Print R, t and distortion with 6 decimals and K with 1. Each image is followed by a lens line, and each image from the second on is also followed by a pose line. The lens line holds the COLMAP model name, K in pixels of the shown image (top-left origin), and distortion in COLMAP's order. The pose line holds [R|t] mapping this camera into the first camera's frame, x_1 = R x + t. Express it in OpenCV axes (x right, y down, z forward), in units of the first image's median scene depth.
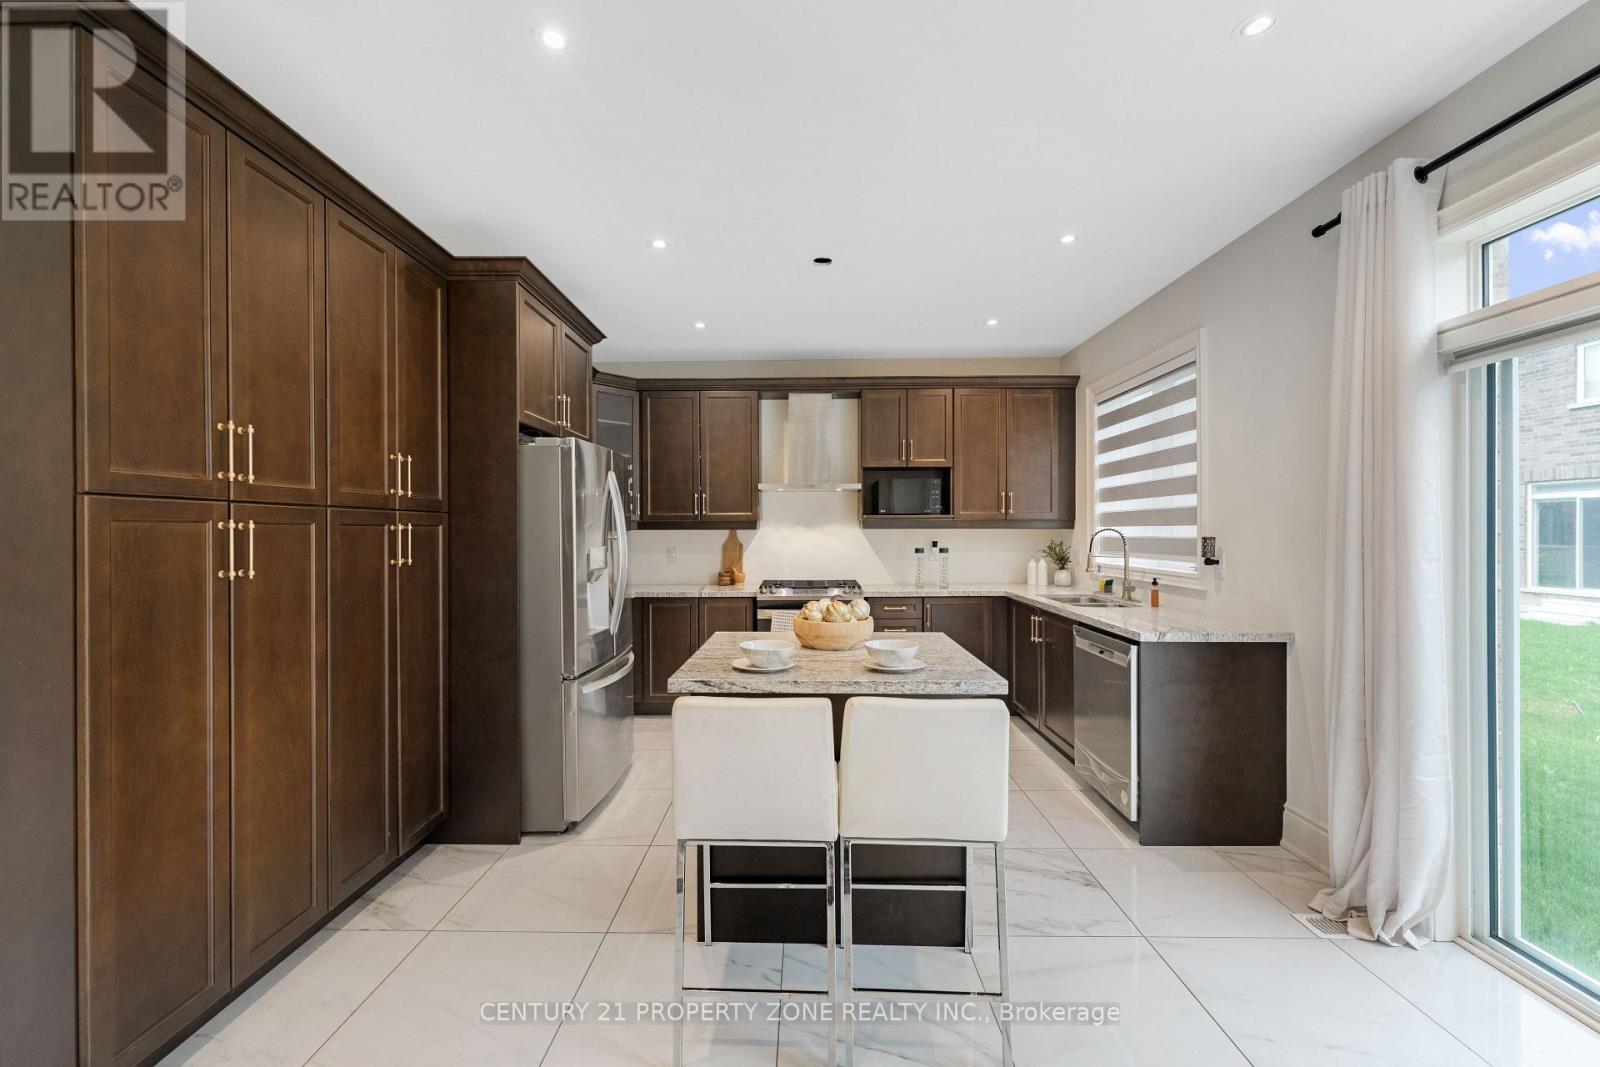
lens RADIAL K [[632.7, 0, 800.0], [0, 632.7, 533.5], [0, 0, 1]] dist [0.000360, 0.000069]
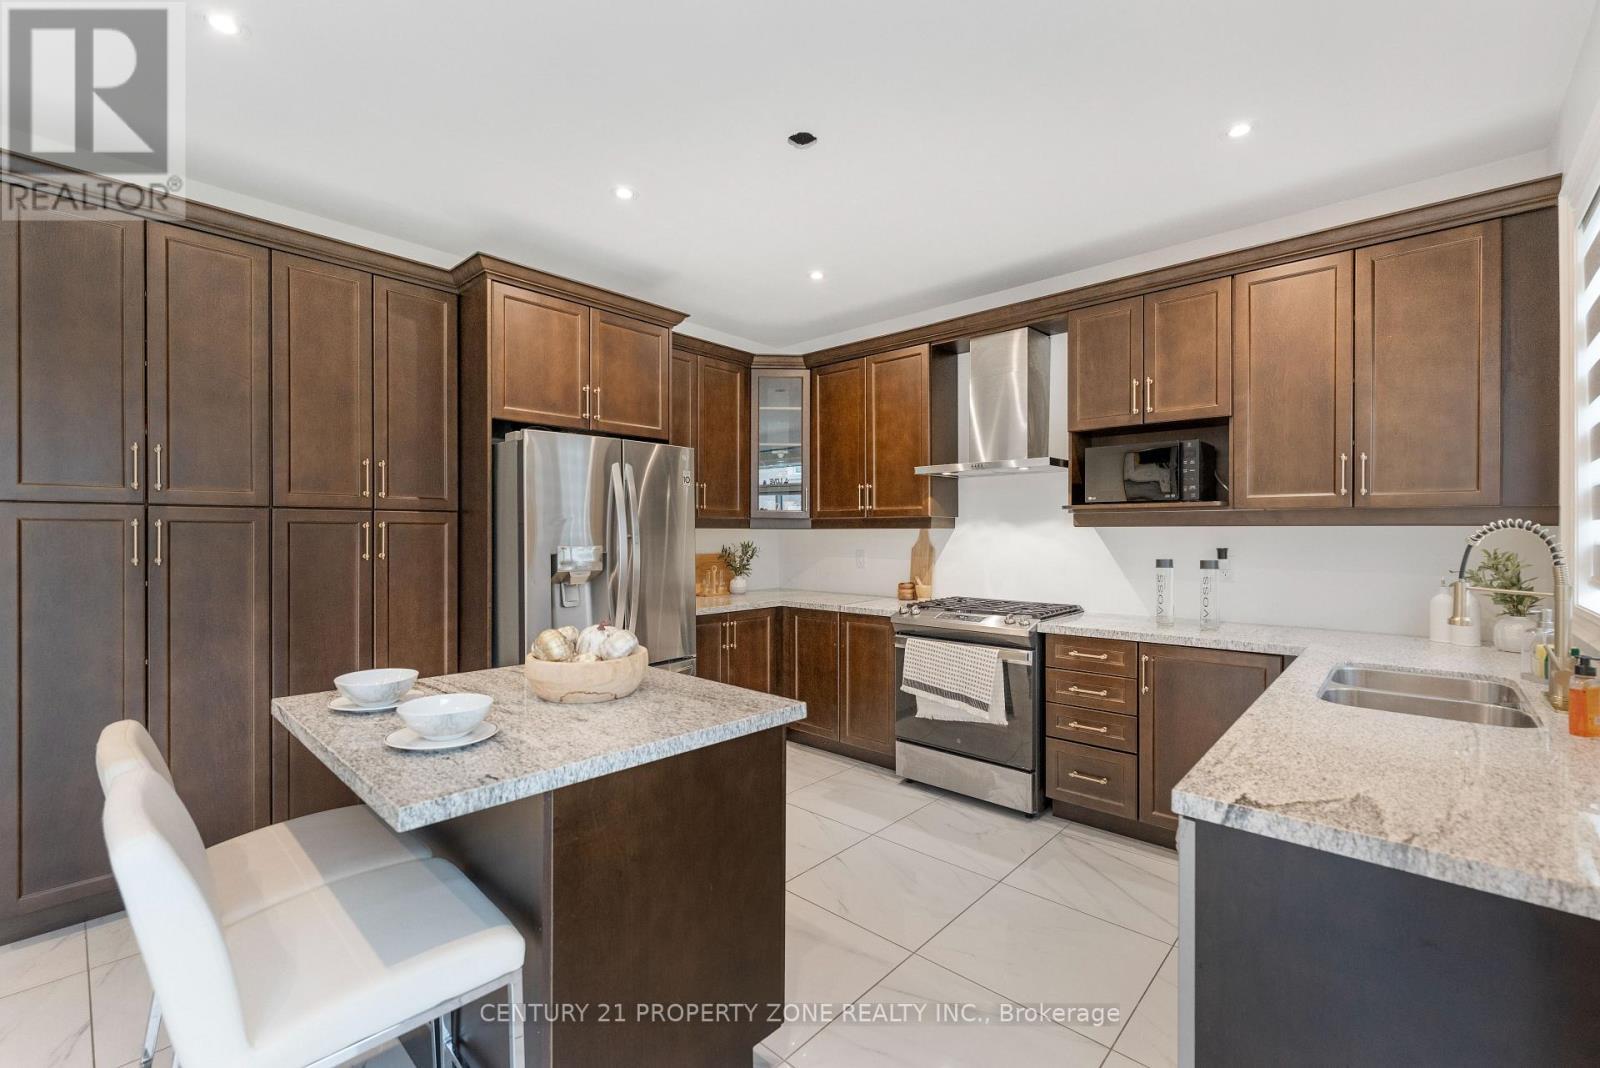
lens RADIAL K [[679.5, 0, 809.8], [0, 679.5, 537.3], [0, 0, 1]] dist [0.002962, 0.000408]
pose [[0.750367, 0.007736, -0.660976, 0.360384], [-0.005930, 0.999970, 0.004971, 0.001329], [0.660995, 0.000190, 0.750390, 0.300348]]
